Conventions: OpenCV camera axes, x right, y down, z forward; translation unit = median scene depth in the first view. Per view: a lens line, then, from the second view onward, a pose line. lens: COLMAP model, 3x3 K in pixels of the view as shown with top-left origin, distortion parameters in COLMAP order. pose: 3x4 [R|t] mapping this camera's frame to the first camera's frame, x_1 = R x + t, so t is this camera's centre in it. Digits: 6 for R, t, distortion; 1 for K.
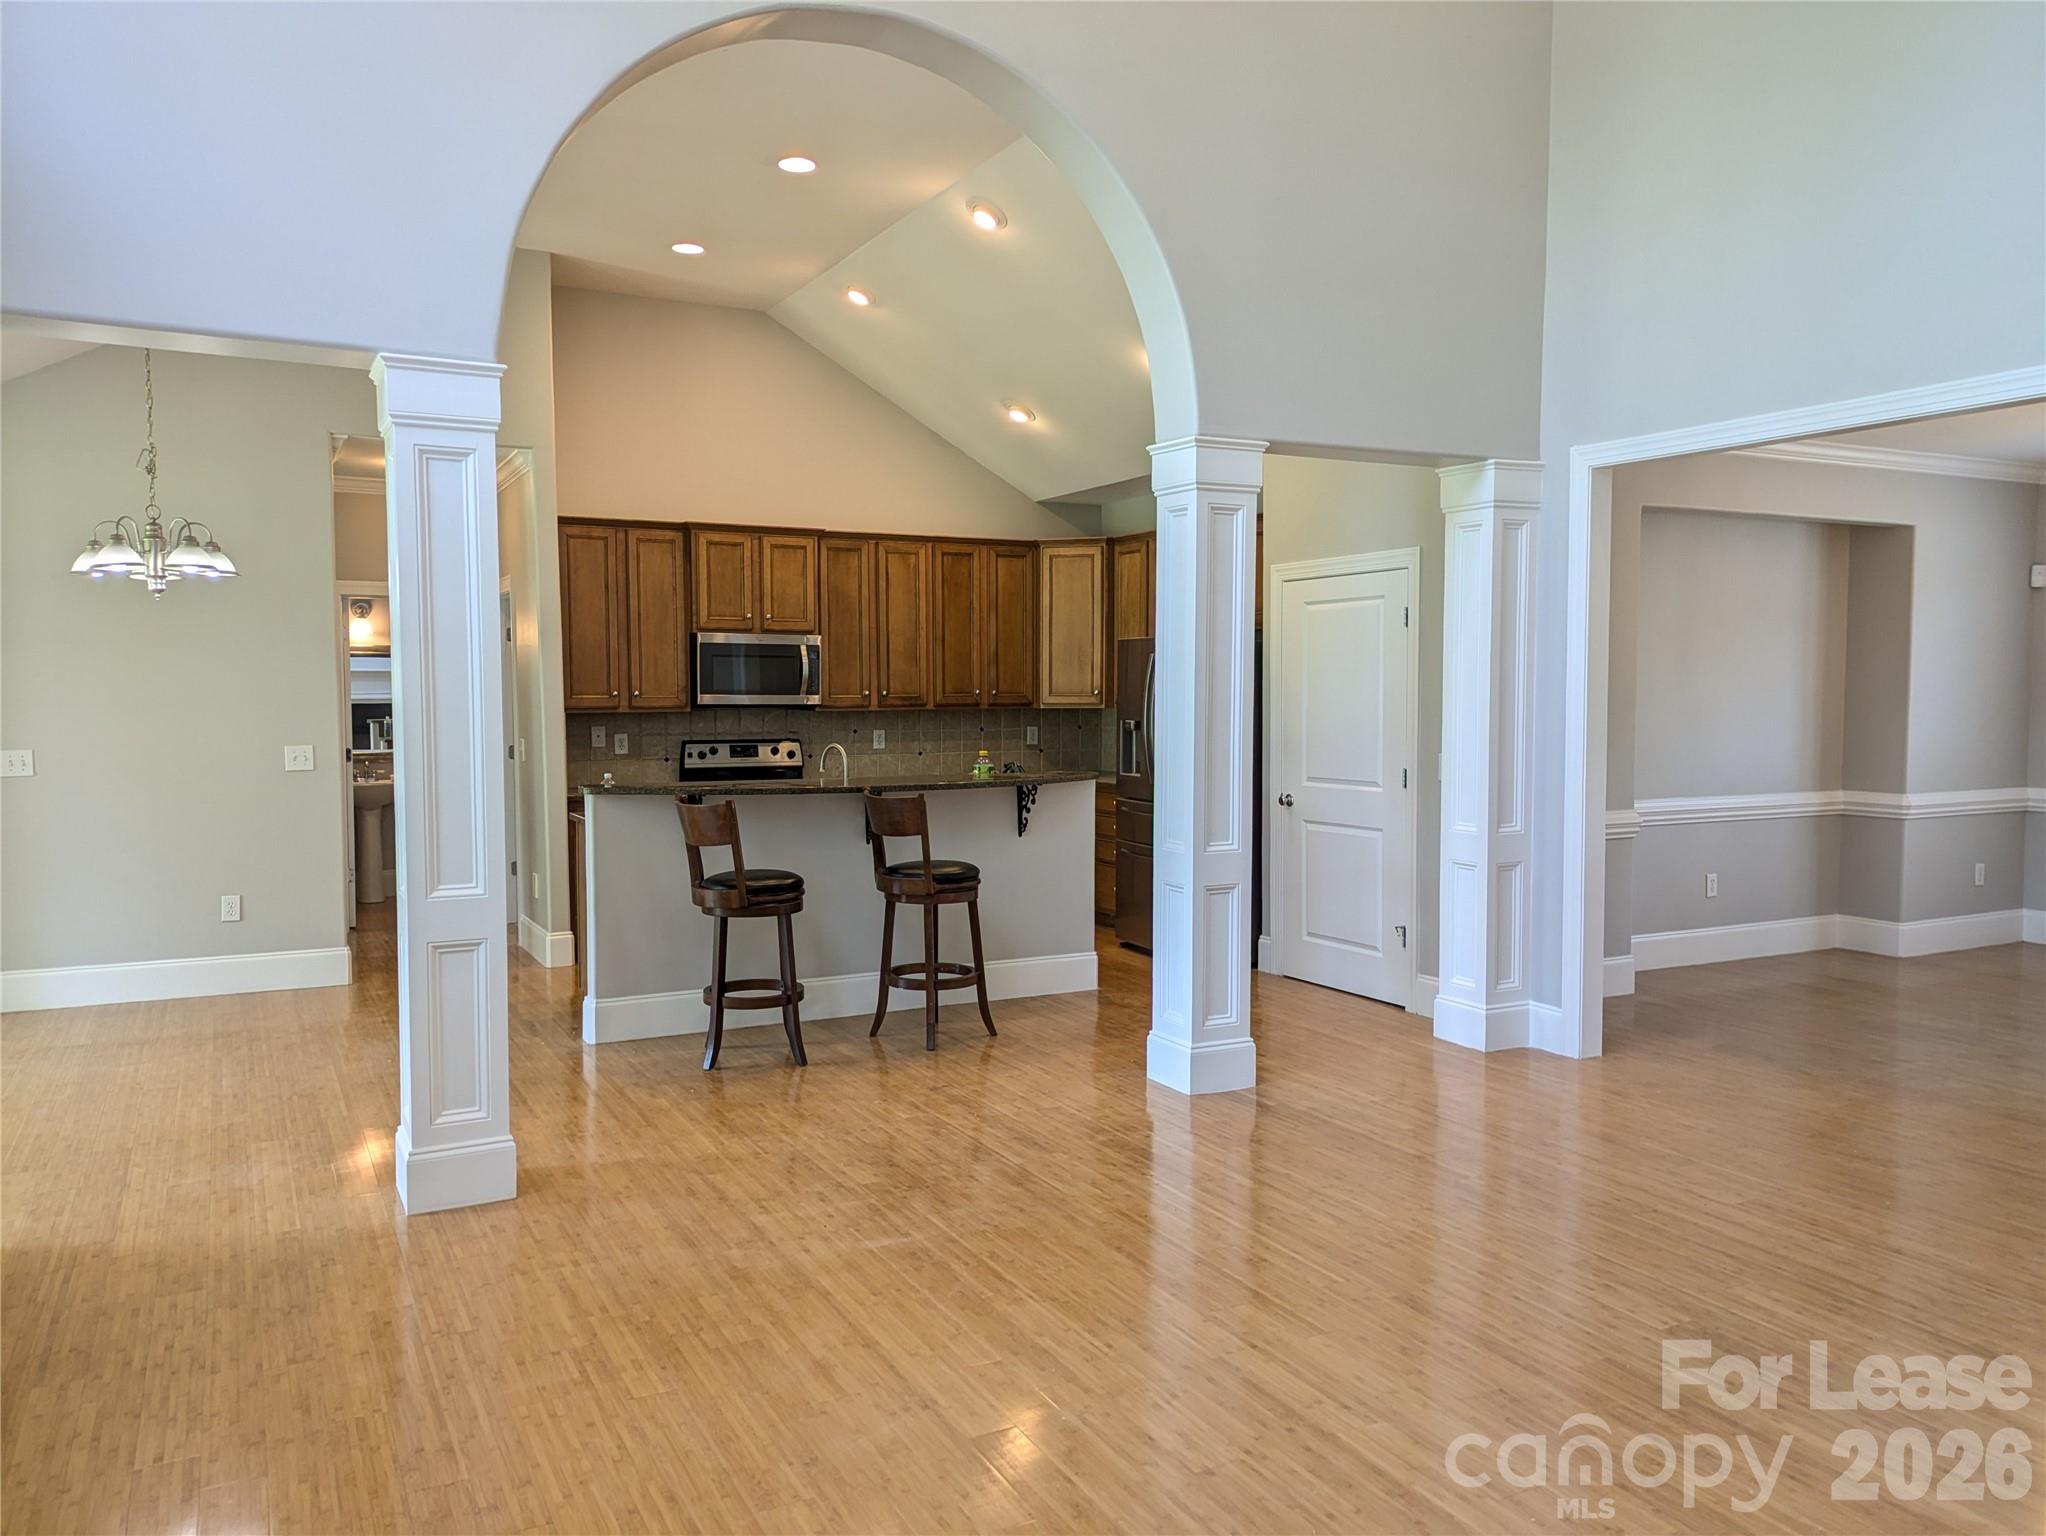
lens RADIAL K [[1500.4, 0, 1027.5], [0, 1500.4, 772.8], [0, 0, 1]] dist [0.062396, -0.058350]
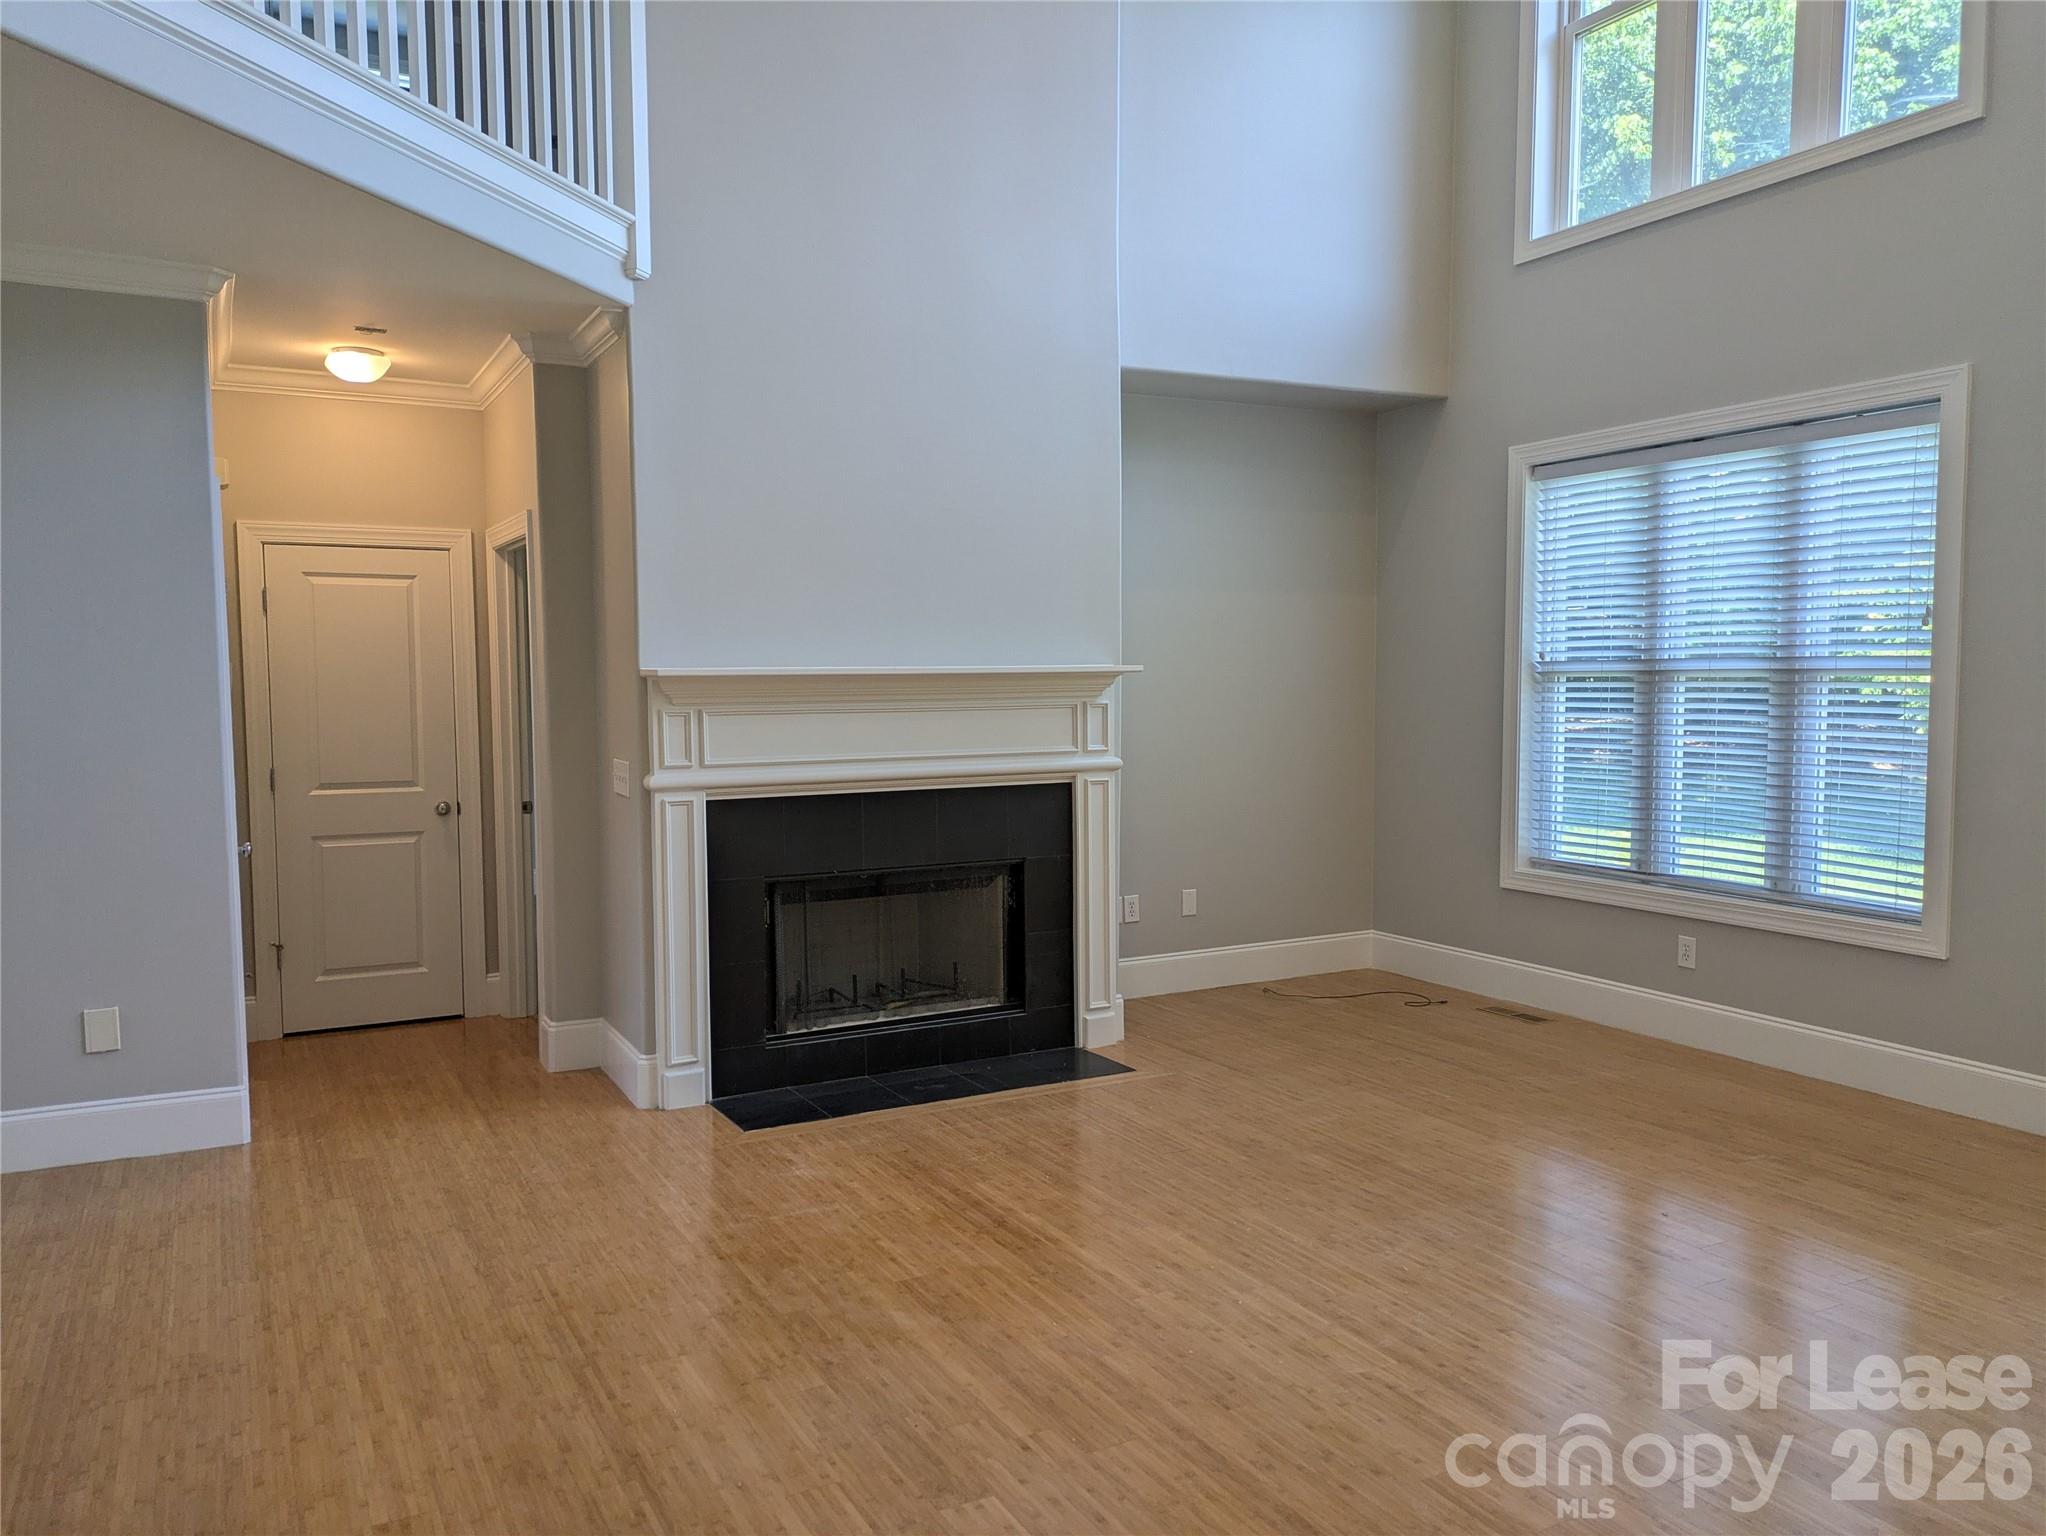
lens RADIAL K [[1500.4, 0, 1005.7], [0, 1500.4, 773.2], [0, 0, 1]] dist [0.062396, -0.058350]
pose [[-0.999979, 0.004758, 0.004471, 0.454437], [0.005285, 0.991969, 0.126371, -0.109921], [-0.003834, 0.126392, -0.991973, 1.931266]]
